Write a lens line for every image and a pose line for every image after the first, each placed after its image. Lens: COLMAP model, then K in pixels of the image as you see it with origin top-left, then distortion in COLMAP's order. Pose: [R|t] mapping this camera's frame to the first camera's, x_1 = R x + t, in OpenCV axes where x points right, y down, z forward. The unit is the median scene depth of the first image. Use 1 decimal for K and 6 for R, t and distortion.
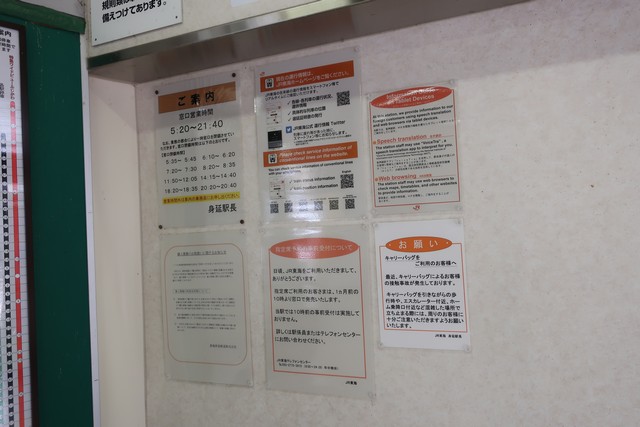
lens RADIAL K [[507.8, 0, 321.7], [0, 507.8, 216.2], [0, 0, 1]] dist [0.005049, -0.000424]
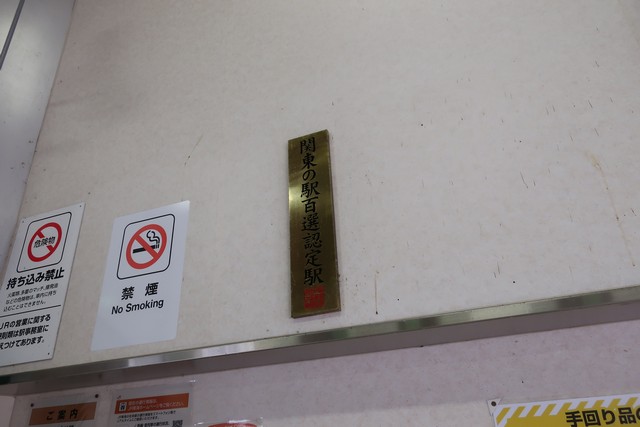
lens RADIAL K [[507.8, 0, 321.7], [0, 507.8, 216.2], [0, 0, 1]] dist [0.005049, -0.000424]
pose [[0.998841, 0.032394, 0.035600, 0.307275], [-0.013297, 0.896550, -0.442743, -0.147297], [-0.046259, 0.441757, 0.895941, -0.268688]]
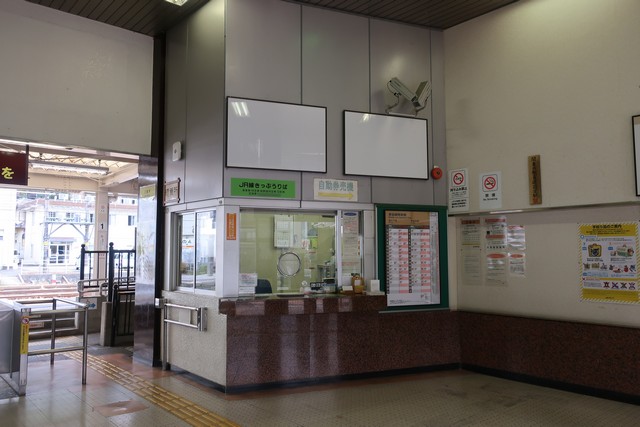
lens RADIAL K [[507.8, 0, 321.7], [0, 507.8, 216.2], [0, 0, 1]] dist [0.005049, -0.000424]
pose [[0.904579, 0.013846, -0.426082, 0.533922], [-0.025781, 0.999420, -0.022256, -0.165220], [0.425527, 0.031117, 0.904411, -4.064691]]
